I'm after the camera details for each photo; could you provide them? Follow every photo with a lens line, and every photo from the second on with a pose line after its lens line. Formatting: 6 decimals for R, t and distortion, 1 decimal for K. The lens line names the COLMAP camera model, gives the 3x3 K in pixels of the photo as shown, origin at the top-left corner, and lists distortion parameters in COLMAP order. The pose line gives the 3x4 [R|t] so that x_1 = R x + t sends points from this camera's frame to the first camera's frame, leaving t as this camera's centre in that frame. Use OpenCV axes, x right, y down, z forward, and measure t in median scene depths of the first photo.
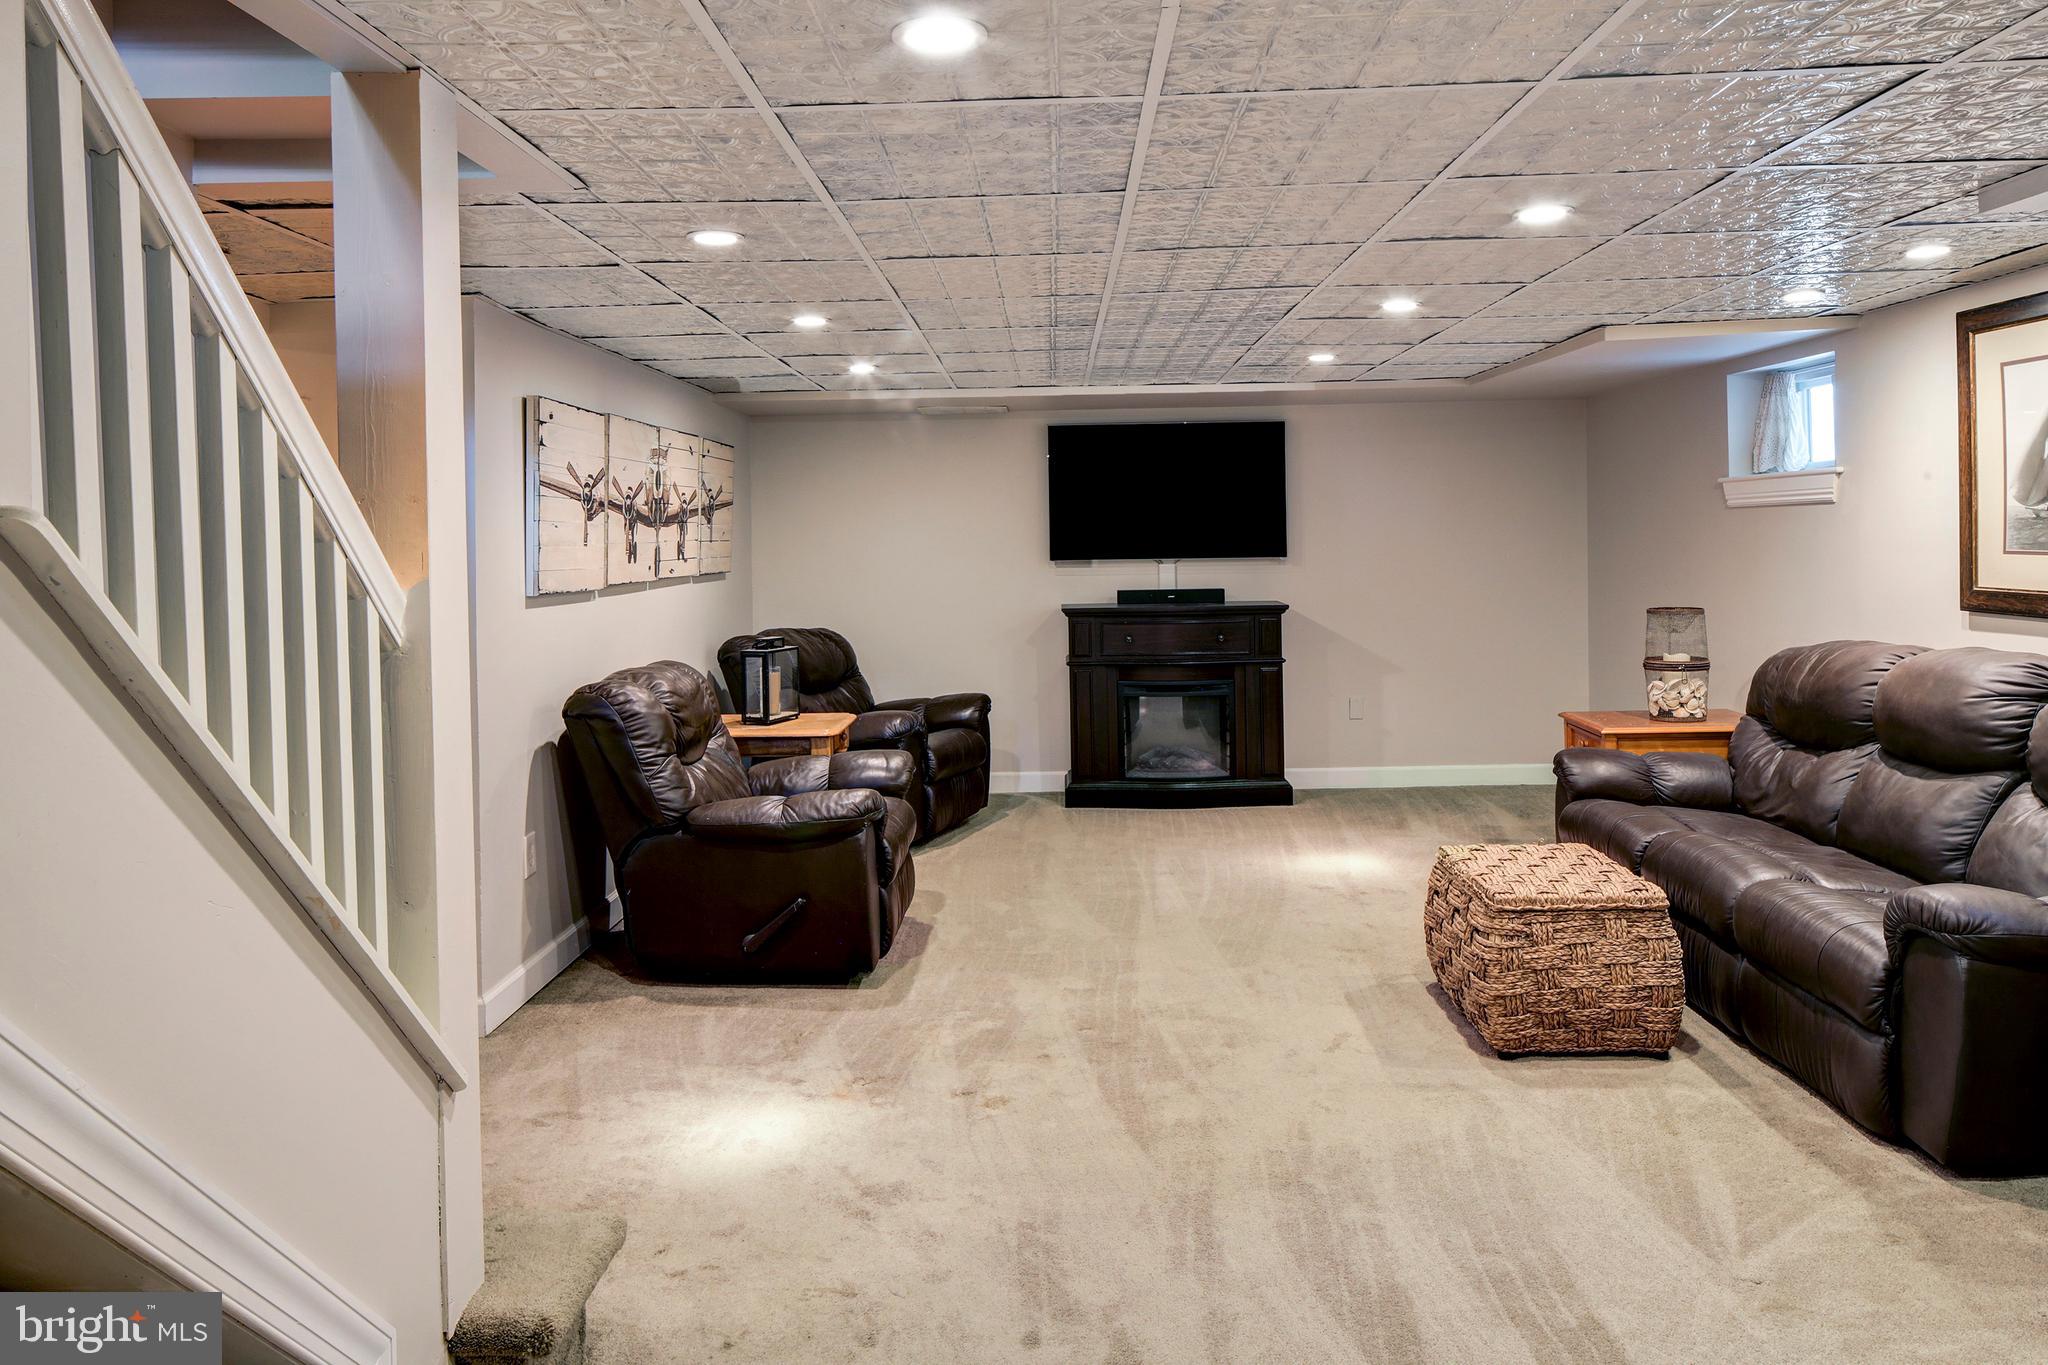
lens RADIAL K [[1377.6, 0, 1017.7], [0, 1377.6, 566.9], [0, 0, 1]] dist [0.003446, 0.000897]
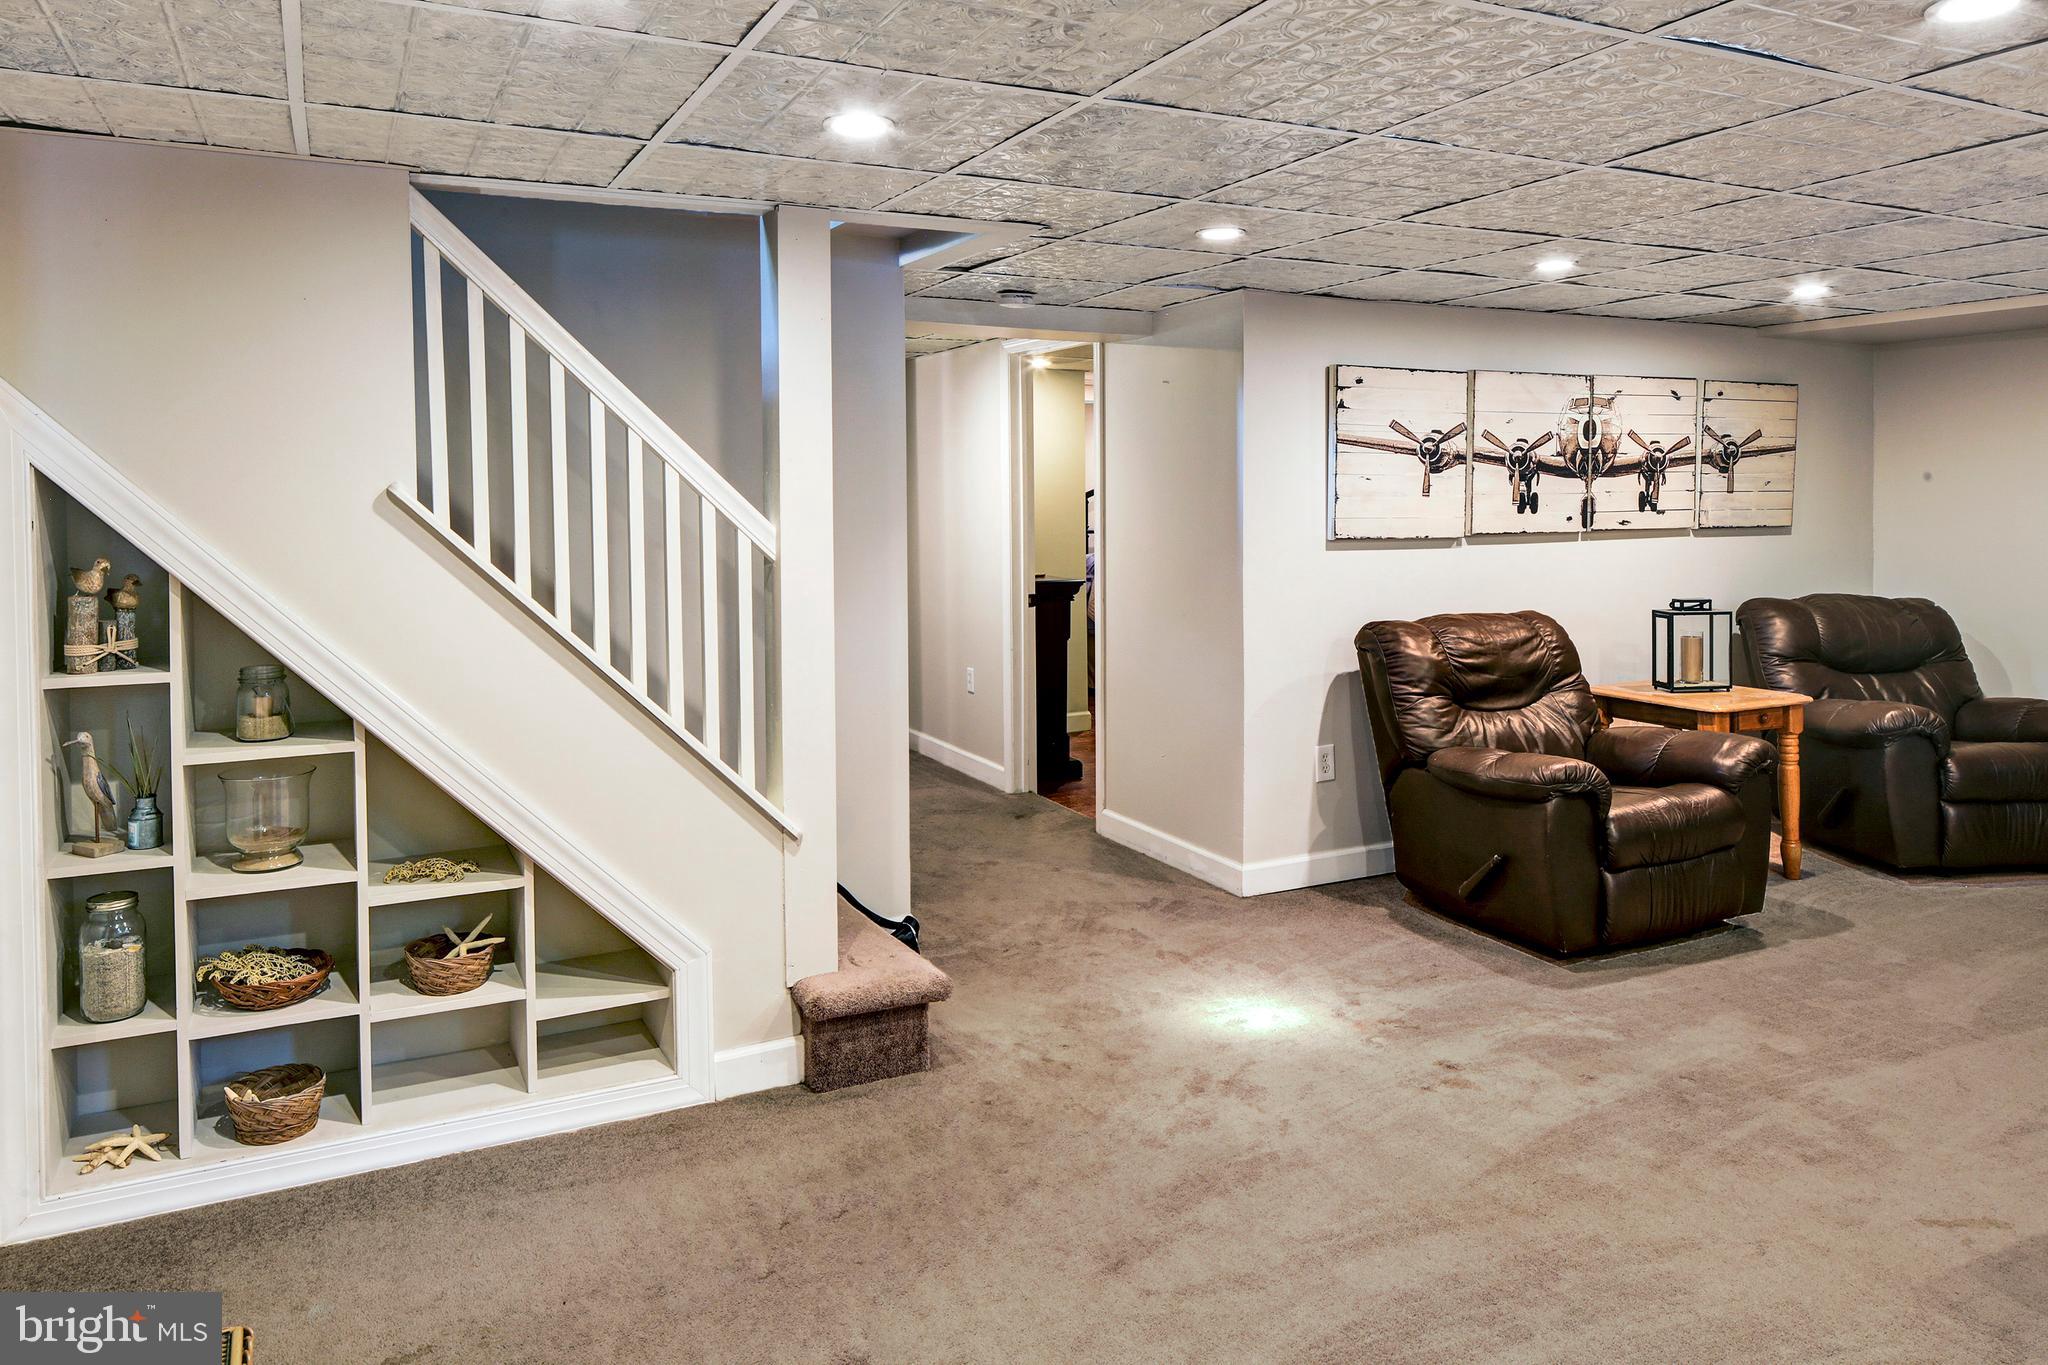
lens RADIAL K [[1377.6, 0, 1017.7], [0, 1377.6, 566.9], [0, 0, 1]] dist [0.003446, 0.000897]
pose [[0.475664, 0.054553, -0.877934, 0.507051], [-0.018464, 0.998474, 0.052039, -0.011041], [0.879433, -0.008543, 0.475945, 0.213461]]
